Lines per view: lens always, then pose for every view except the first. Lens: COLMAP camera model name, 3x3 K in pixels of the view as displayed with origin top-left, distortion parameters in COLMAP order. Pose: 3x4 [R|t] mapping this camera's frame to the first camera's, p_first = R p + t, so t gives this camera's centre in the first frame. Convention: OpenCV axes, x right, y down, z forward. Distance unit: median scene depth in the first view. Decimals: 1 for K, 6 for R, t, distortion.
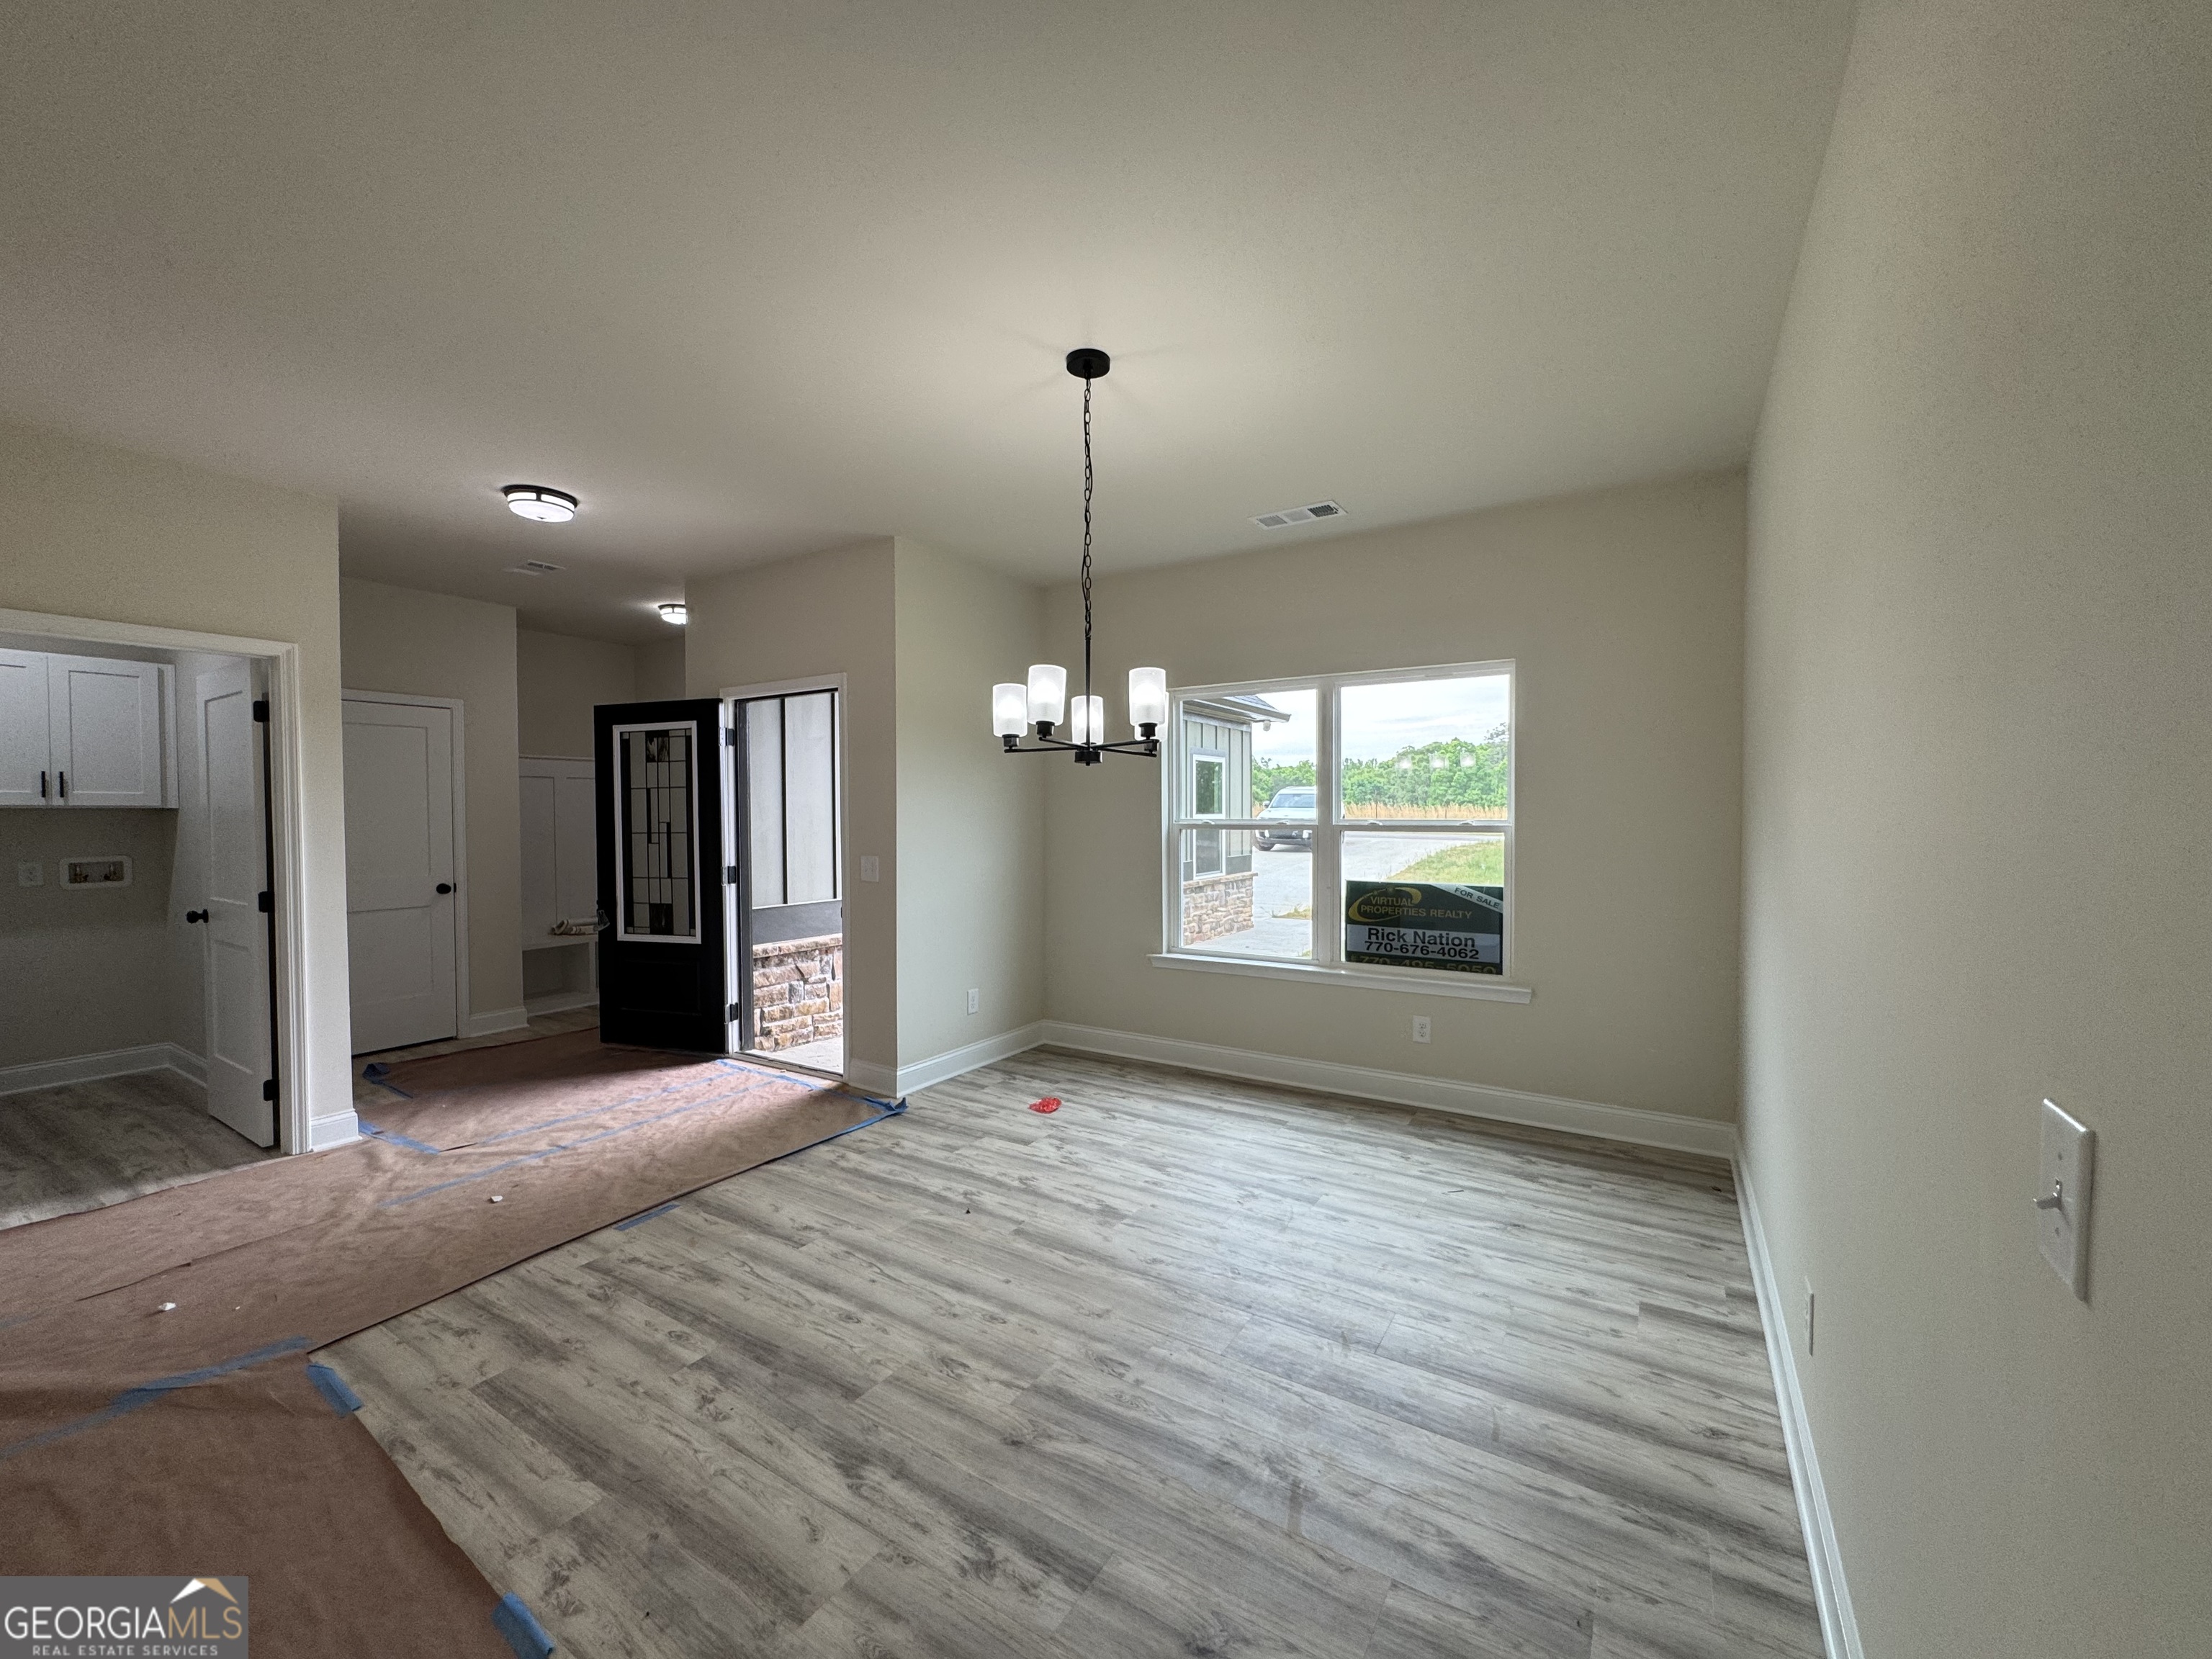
lens RADIAL K [[885.2, 0, 1103.5], [0, 885.2, 831.1], [0, 0, 1]] dist [-0.003194, 0.000850]
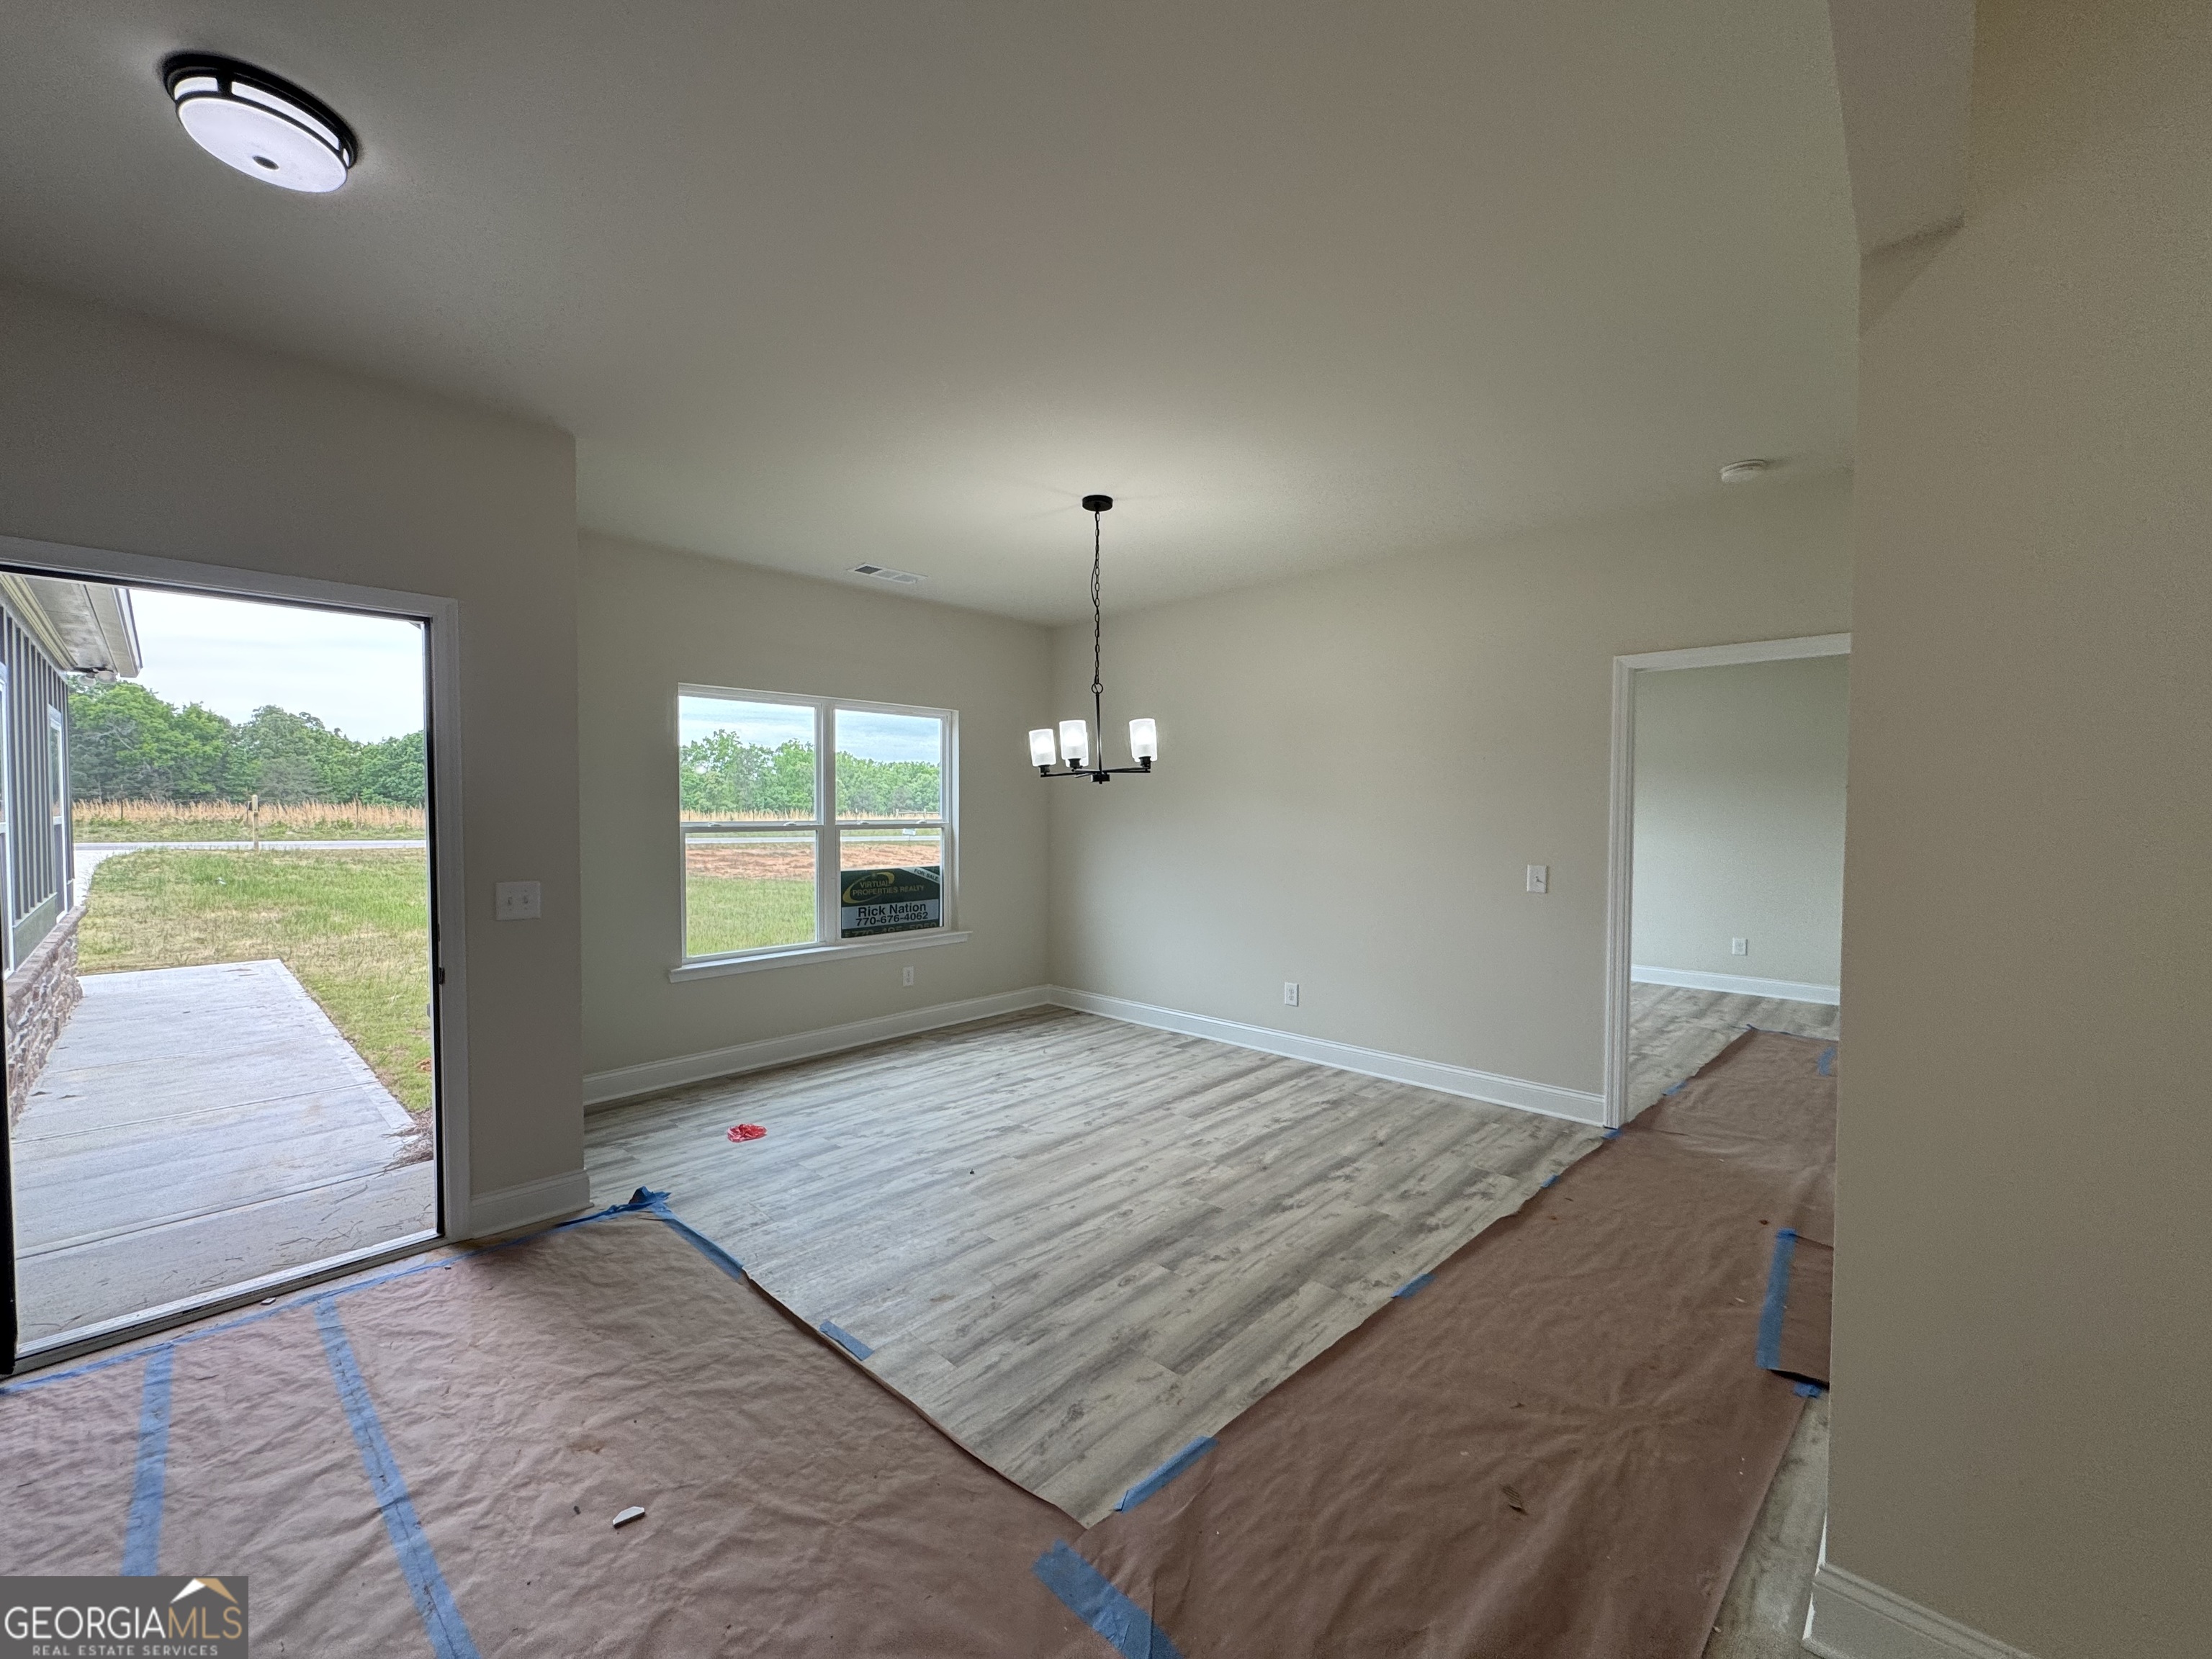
lens RADIAL K [[885.2, 0, 1103.5], [0, 885.2, 831.1], [0, 0, 1]] dist [-0.003194, 0.000850]
pose [[0.188478, -0.023076, 0.981806, -1.082116], [0.018655, 0.999628, 0.019914, -0.020226], [-0.981900, 0.014562, 0.188838, 0.549609]]
